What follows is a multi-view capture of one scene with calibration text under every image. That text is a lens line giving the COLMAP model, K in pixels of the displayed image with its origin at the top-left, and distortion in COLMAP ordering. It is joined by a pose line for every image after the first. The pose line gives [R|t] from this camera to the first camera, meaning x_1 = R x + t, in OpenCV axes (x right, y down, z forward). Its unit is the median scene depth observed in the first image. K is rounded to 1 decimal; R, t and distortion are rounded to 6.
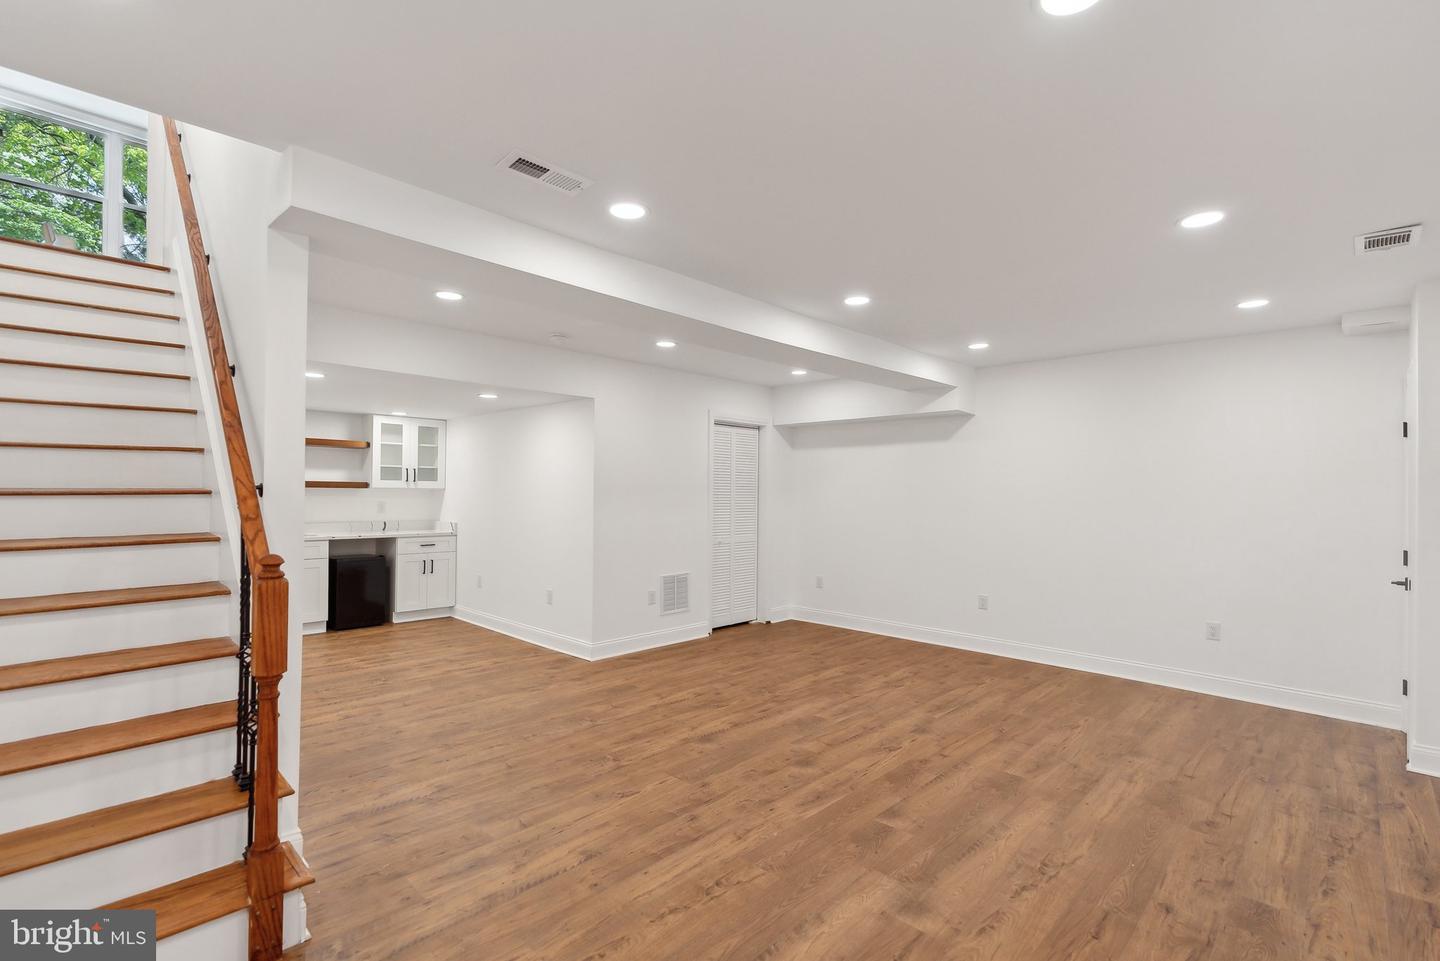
lens RADIAL K [[669.2, 0, 714.9], [0, 669.2, 458.3], [0, 0, 1]] dist [-0.007932, 0.000119]
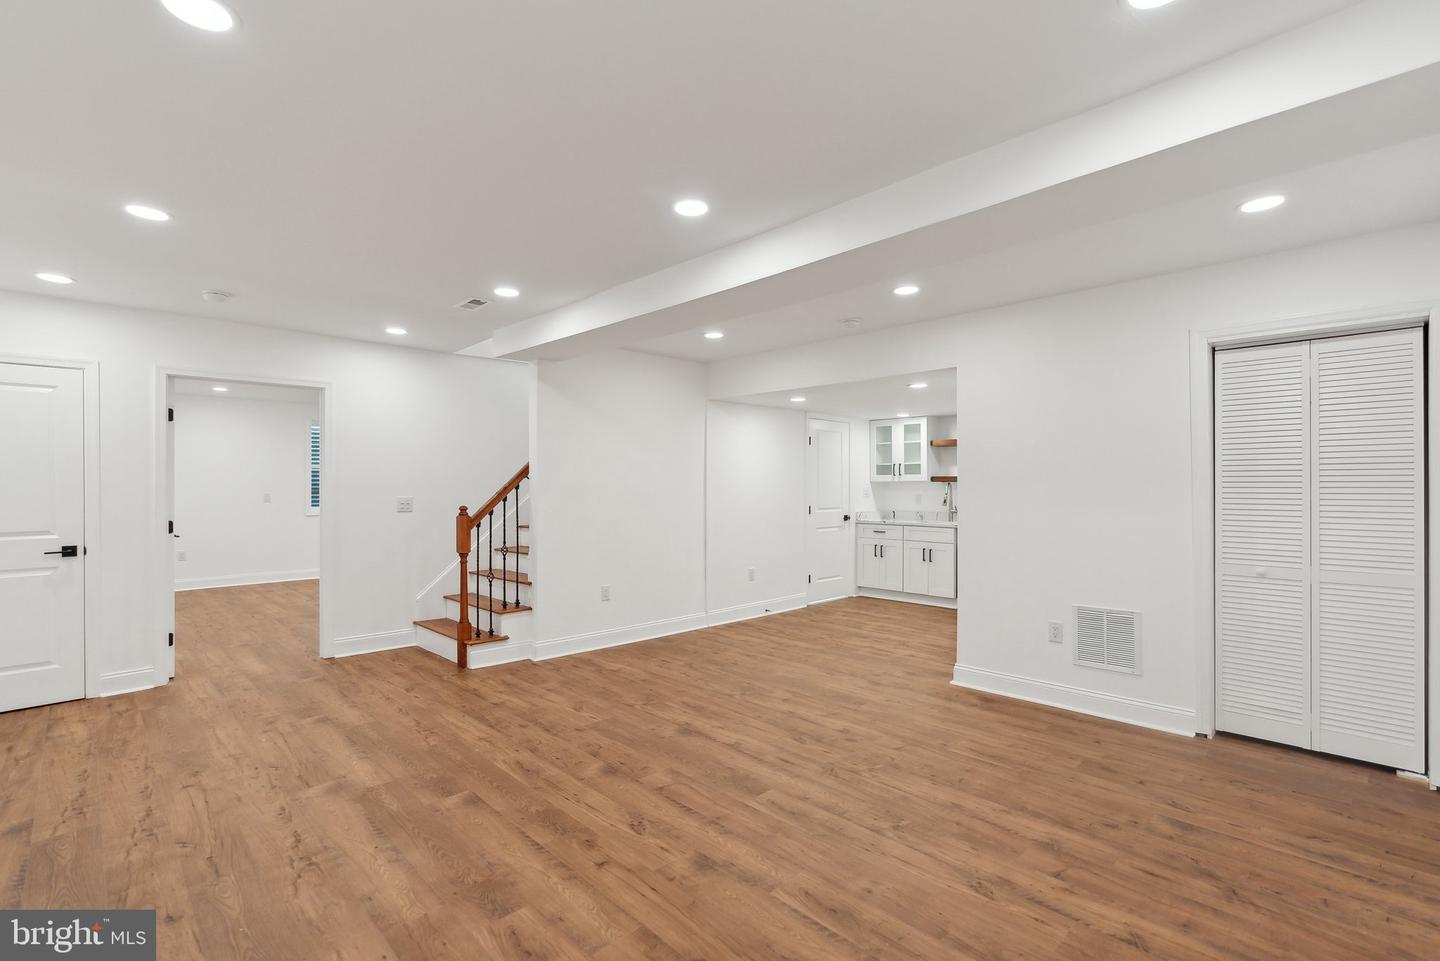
lens RADIAL K [[656.9, 0, 720.0], [0, 656.9, 480.5], [0, 0, 1]] dist [0.000895, 0.000484]
pose [[-0.035201, -0.021419, -0.999151, 0.931922], [0.052800, 0.998334, -0.023262, 0.076666], [0.997985, -0.053574, -0.034012, 1.075601]]
